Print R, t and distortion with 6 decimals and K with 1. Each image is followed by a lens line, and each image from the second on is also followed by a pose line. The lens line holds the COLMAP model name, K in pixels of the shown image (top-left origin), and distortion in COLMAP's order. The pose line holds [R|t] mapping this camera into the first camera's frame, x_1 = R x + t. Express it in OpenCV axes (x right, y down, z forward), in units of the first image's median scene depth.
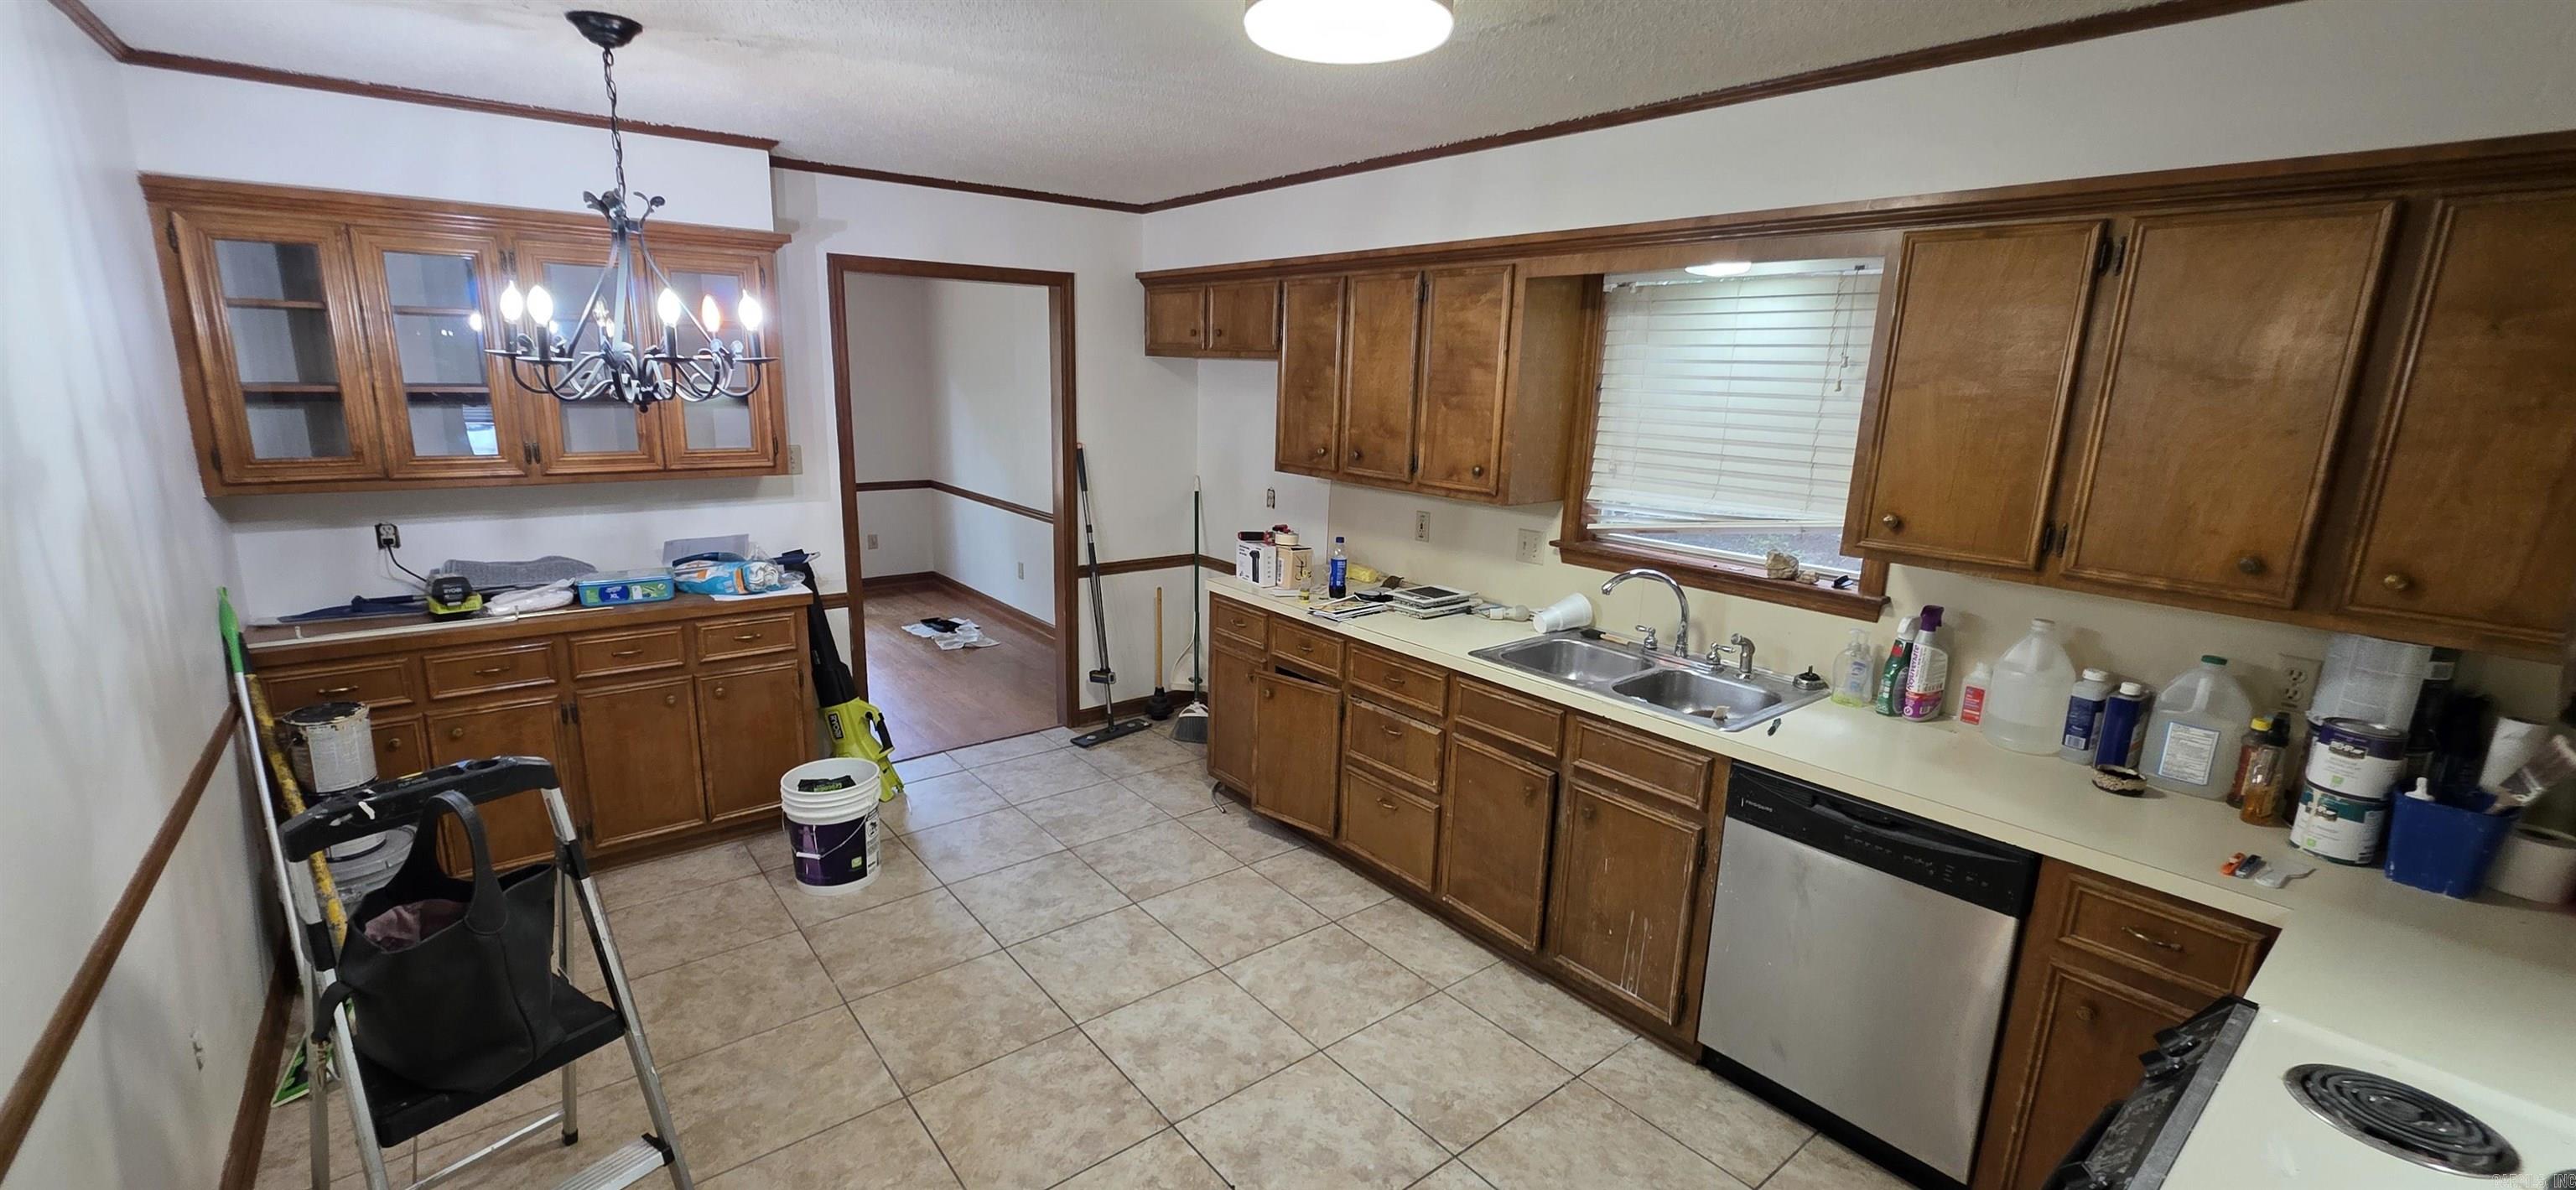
lens RADIAL K [[1021.2, 0, 1278.5], [0, 1021.2, 592.1], [0, 0, 1]] dist [-0.004056, 0.000254]
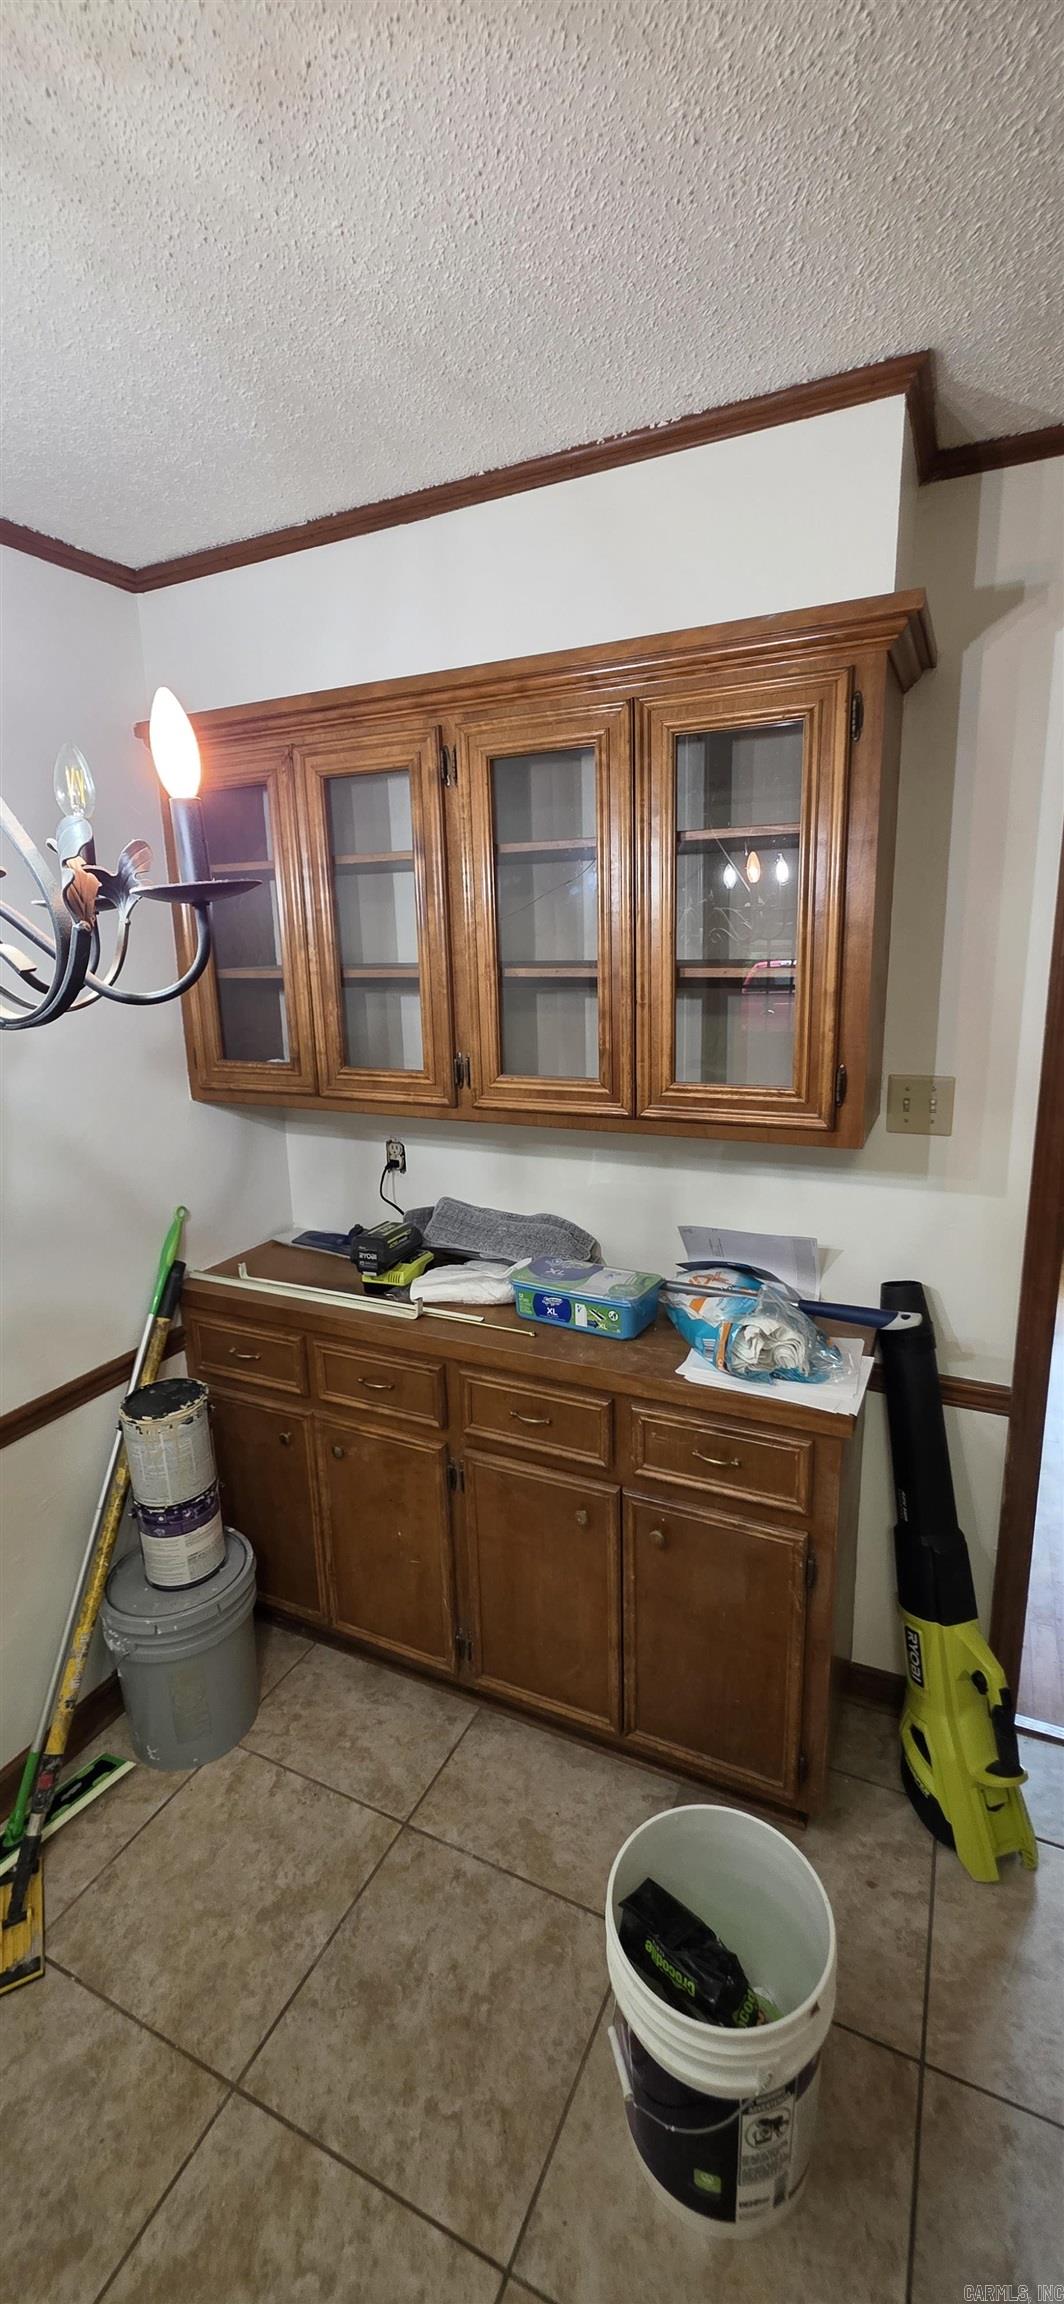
lens RADIAL K [[913.4, 0, 540.3], [0, 913.4, 1117.1], [0, 0, 1]] dist [-0.004056, 0.000254]
pose [[0.428866, 0.139053, -0.892602, -0.237739], [-0.165309, 0.983478, 0.073784, -0.187604], [0.888114, 0.115912, 0.444767, 0.936950]]
